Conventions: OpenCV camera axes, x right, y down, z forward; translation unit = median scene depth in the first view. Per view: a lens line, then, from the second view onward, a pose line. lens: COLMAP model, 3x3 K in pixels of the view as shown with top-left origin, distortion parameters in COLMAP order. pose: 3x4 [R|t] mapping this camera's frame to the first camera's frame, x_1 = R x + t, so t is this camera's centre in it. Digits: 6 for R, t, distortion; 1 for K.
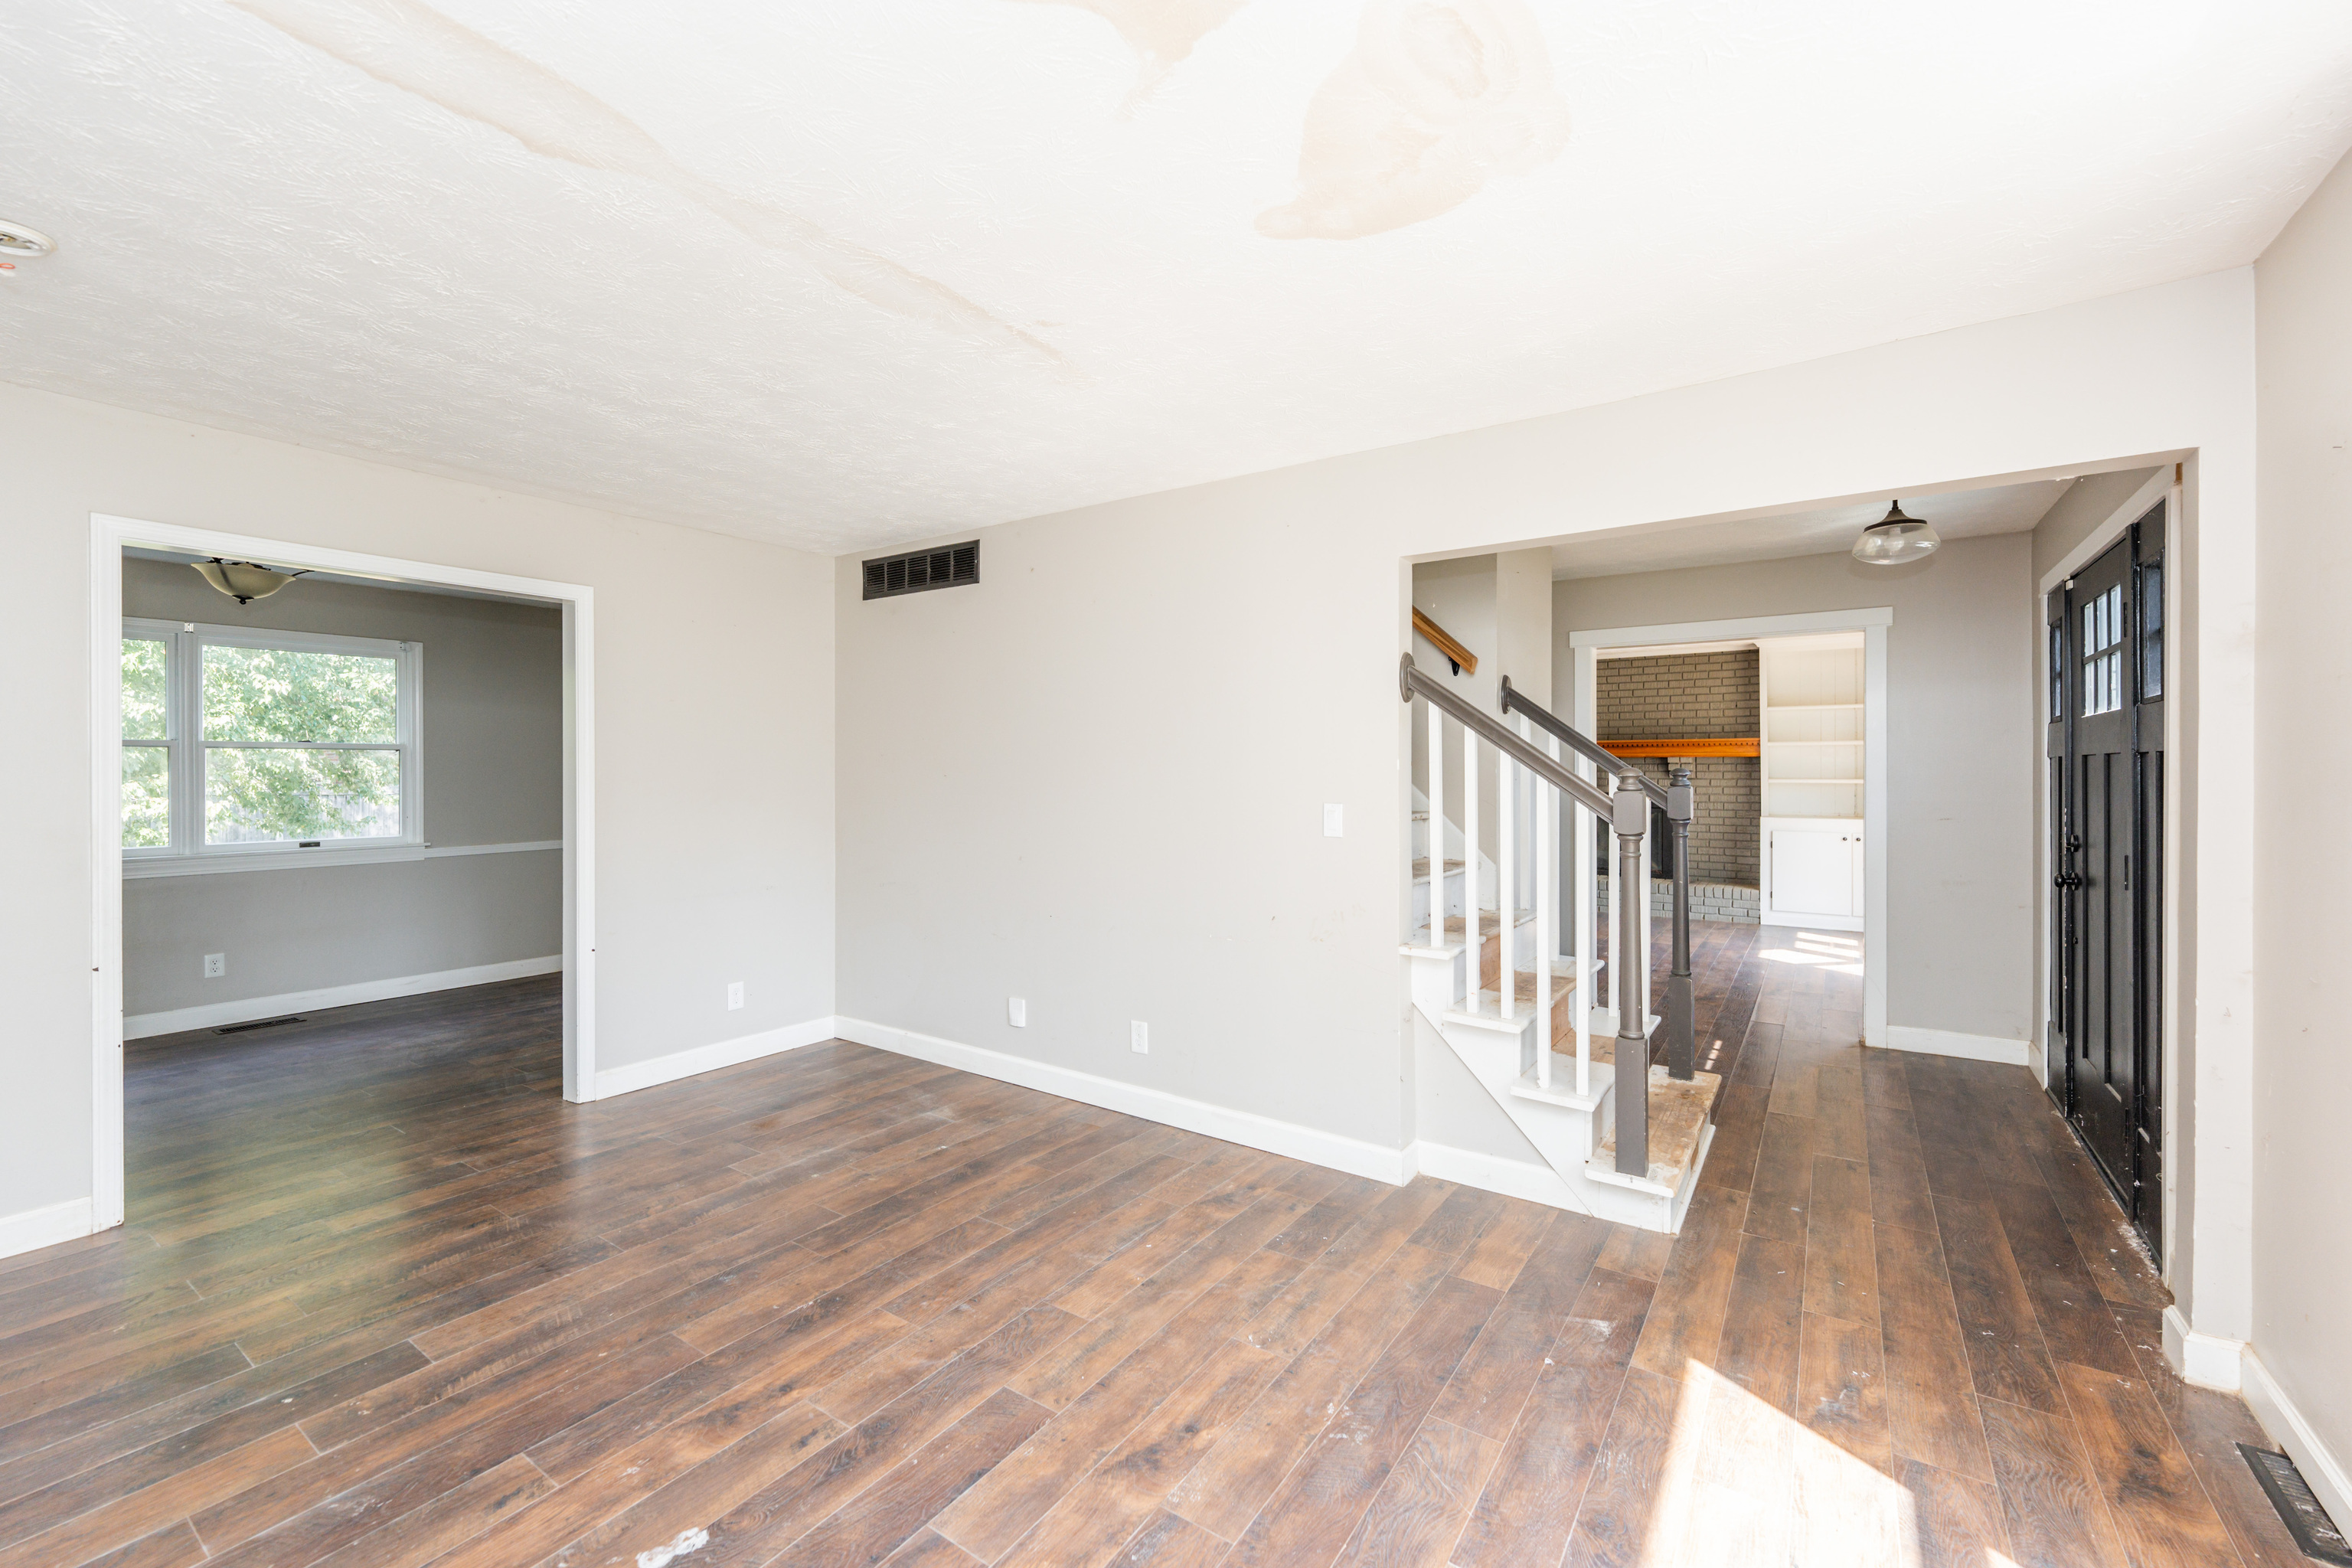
lens RADIAL K [[956.8, 0, 1163.5], [0, 956.8, 769.9], [0, 0, 1]] dist [-0.000265, 0.000770]
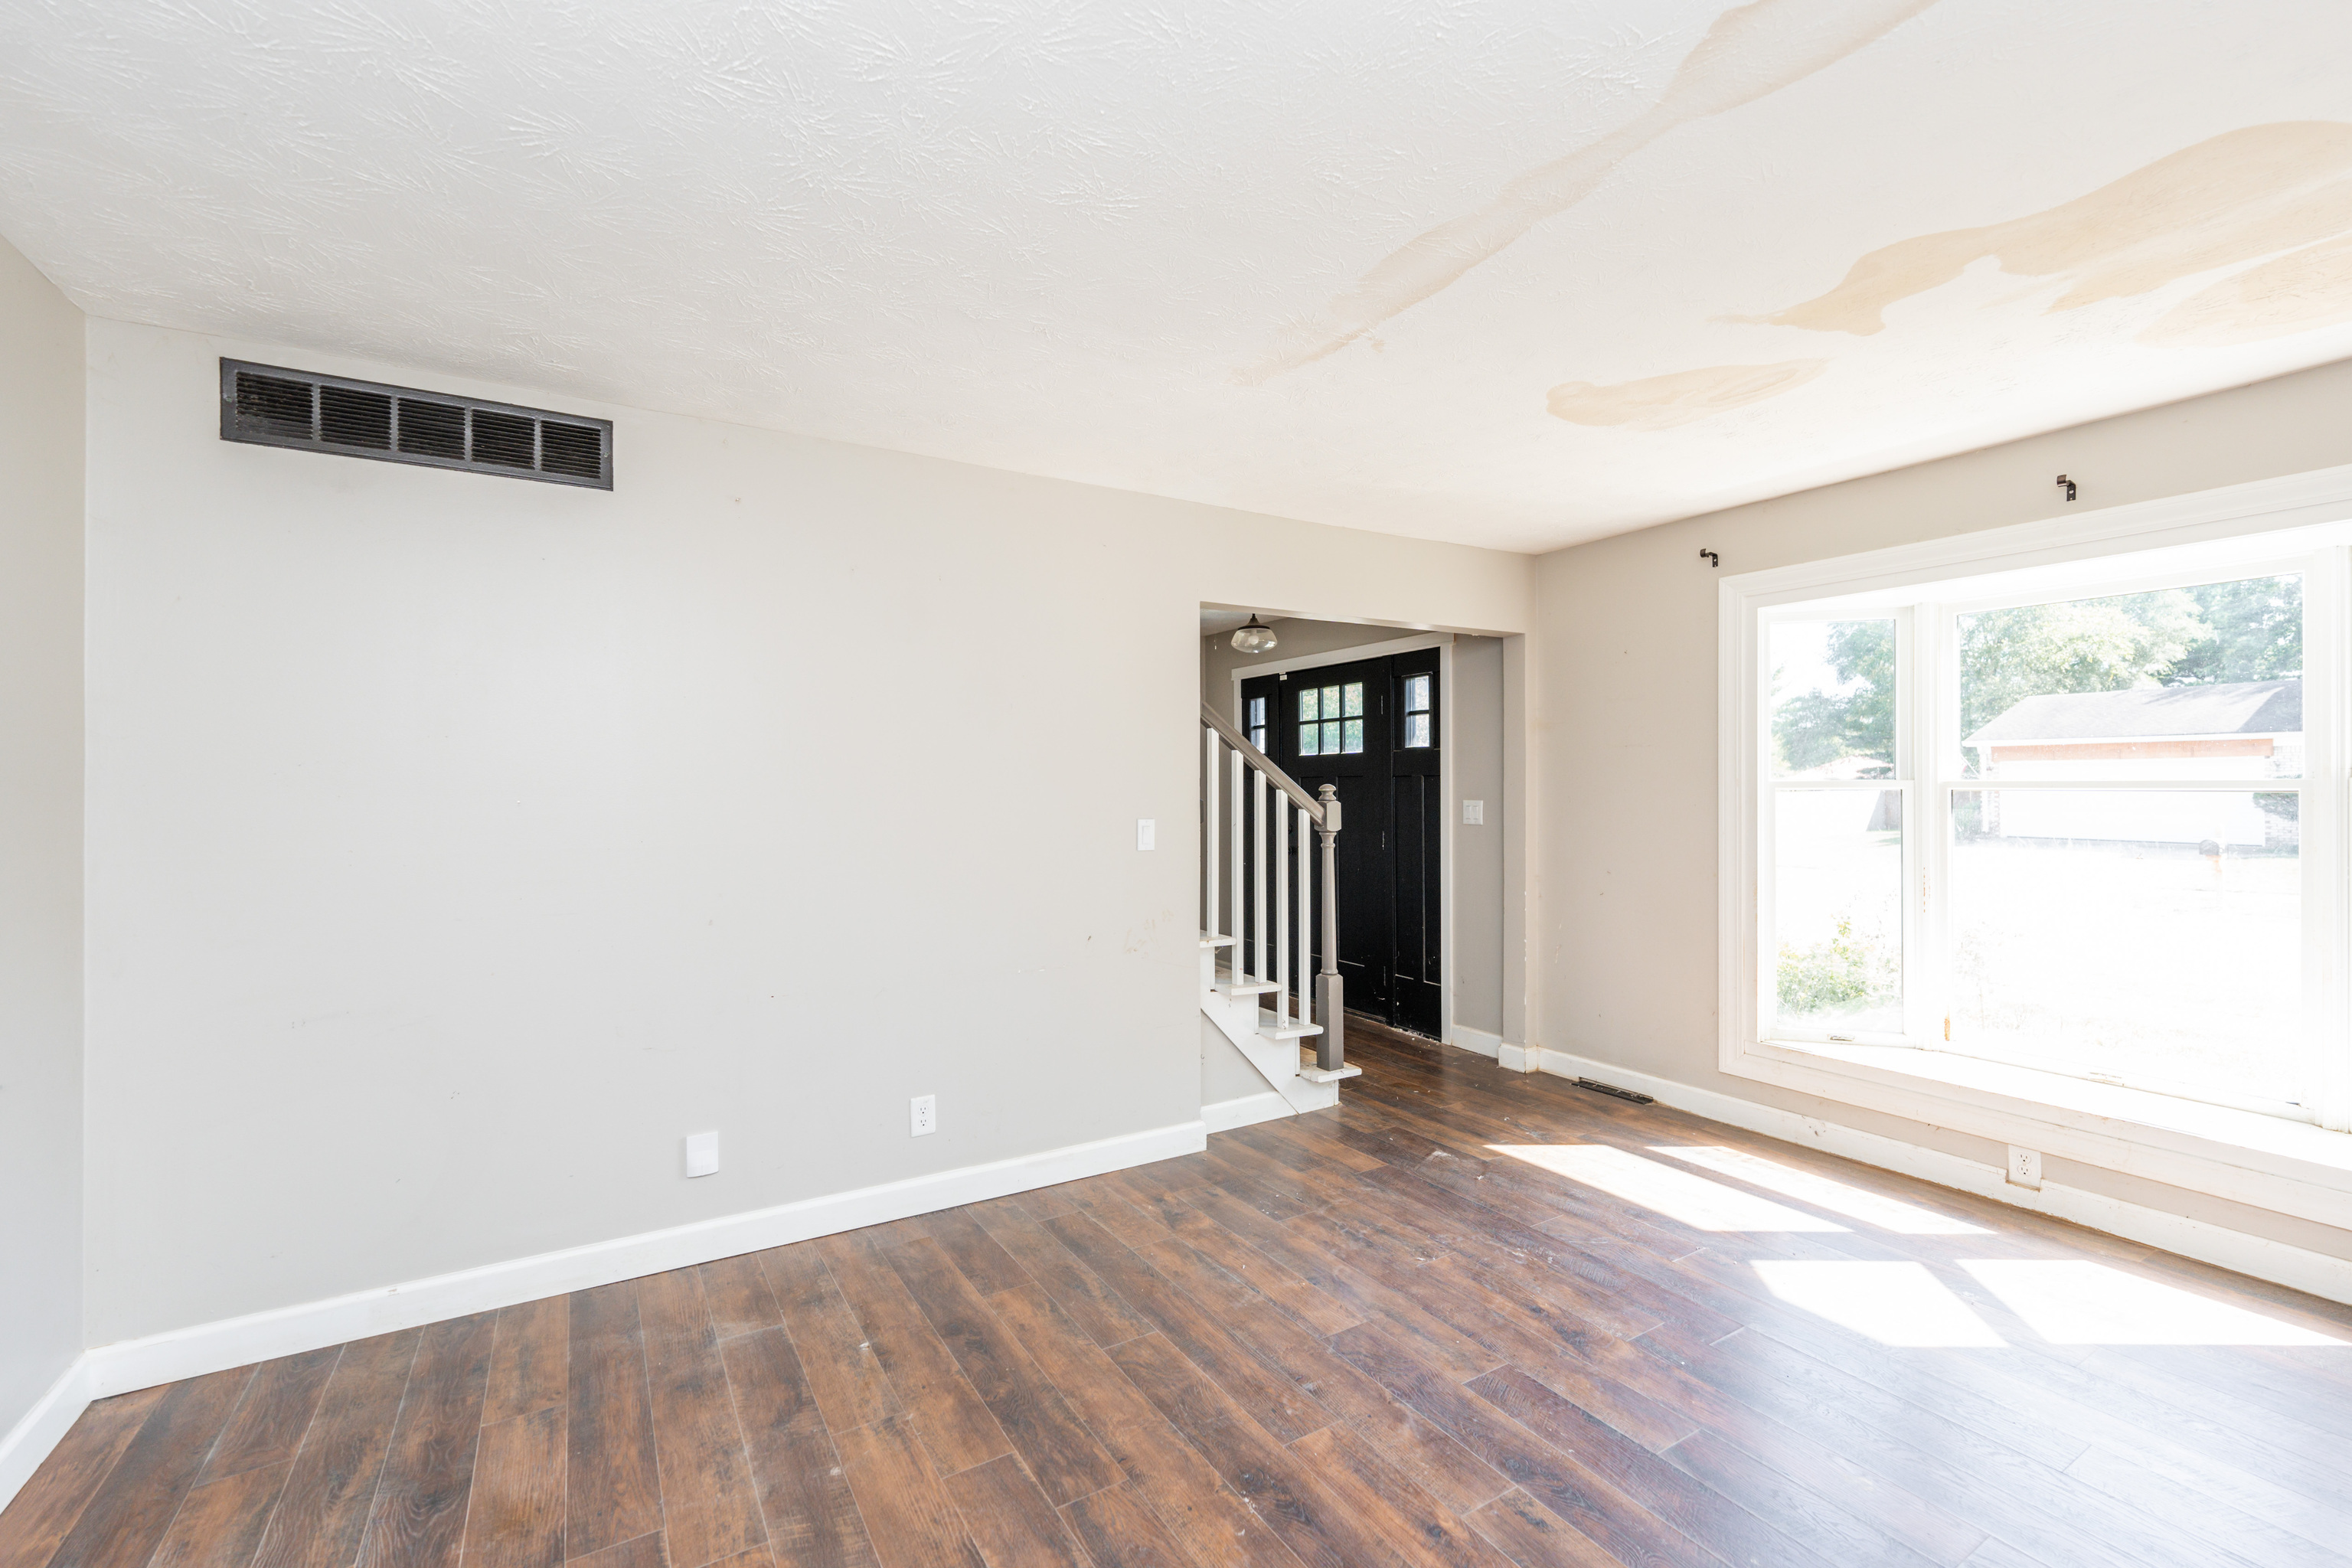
lens RADIAL K [[956.8, 0, 1159.4], [0, 956.8, 783.0], [0, 0, 1]] dist [-0.000265, 0.000770]
pose [[0.428235, -0.000611, 0.903667, -0.954768], [0.005793, 0.999981, -0.002069, -0.003121], [-0.903649, 0.006121, 0.428231, 0.654502]]
